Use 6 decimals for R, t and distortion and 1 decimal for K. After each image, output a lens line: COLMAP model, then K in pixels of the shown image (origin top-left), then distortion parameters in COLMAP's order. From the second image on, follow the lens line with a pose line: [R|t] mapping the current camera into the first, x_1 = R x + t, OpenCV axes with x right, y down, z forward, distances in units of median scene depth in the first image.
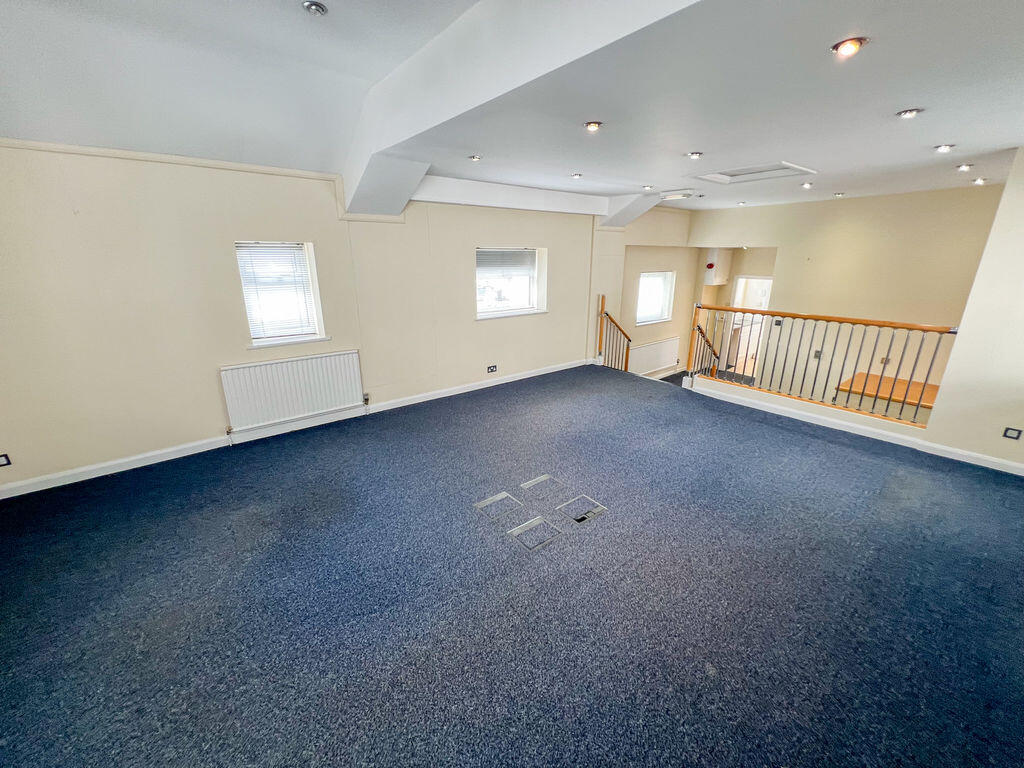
lens RADIAL K [[410.6, 0, 513.9], [0, 410.6, 382.6], [0, 0, 1]] dist [0.001055, -0.000178]
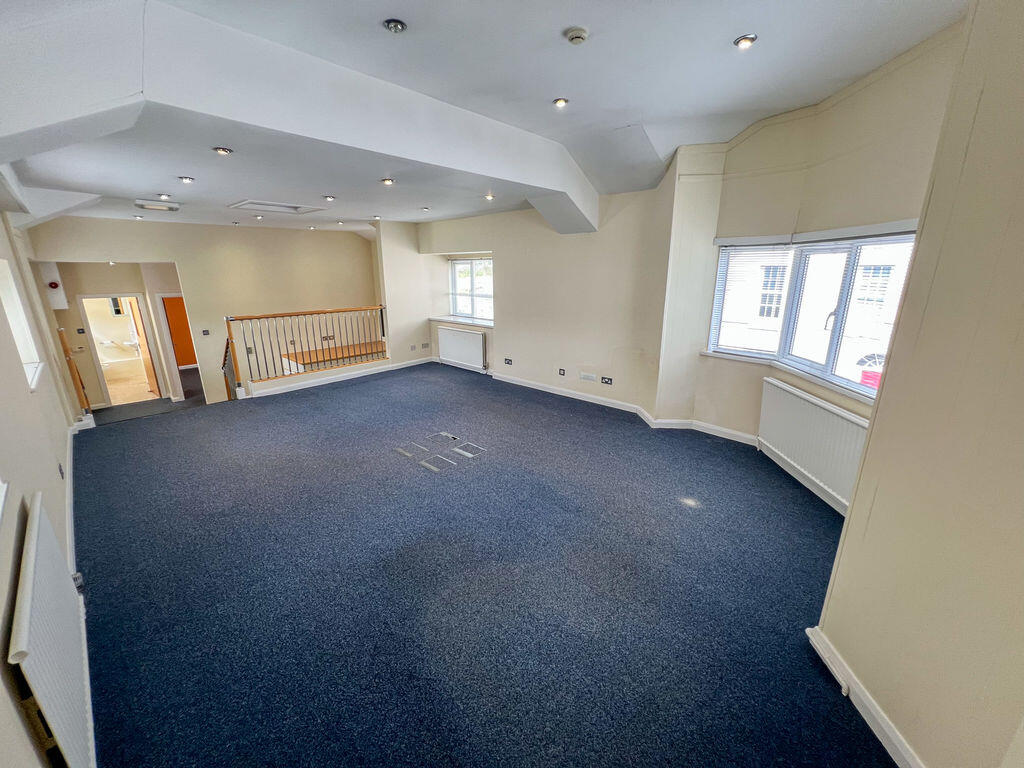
lens RADIAL K [[410.6, 0, 513.8], [0, 410.6, 383.6], [0, 0, 1]] dist [0.001055, -0.000178]
pose [[-0.143090, -0.265941, 0.953310, -0.687629], [0.300867, 0.905948, 0.297888, -0.130547], [-0.942870, 0.329444, -0.049619, 0.426686]]
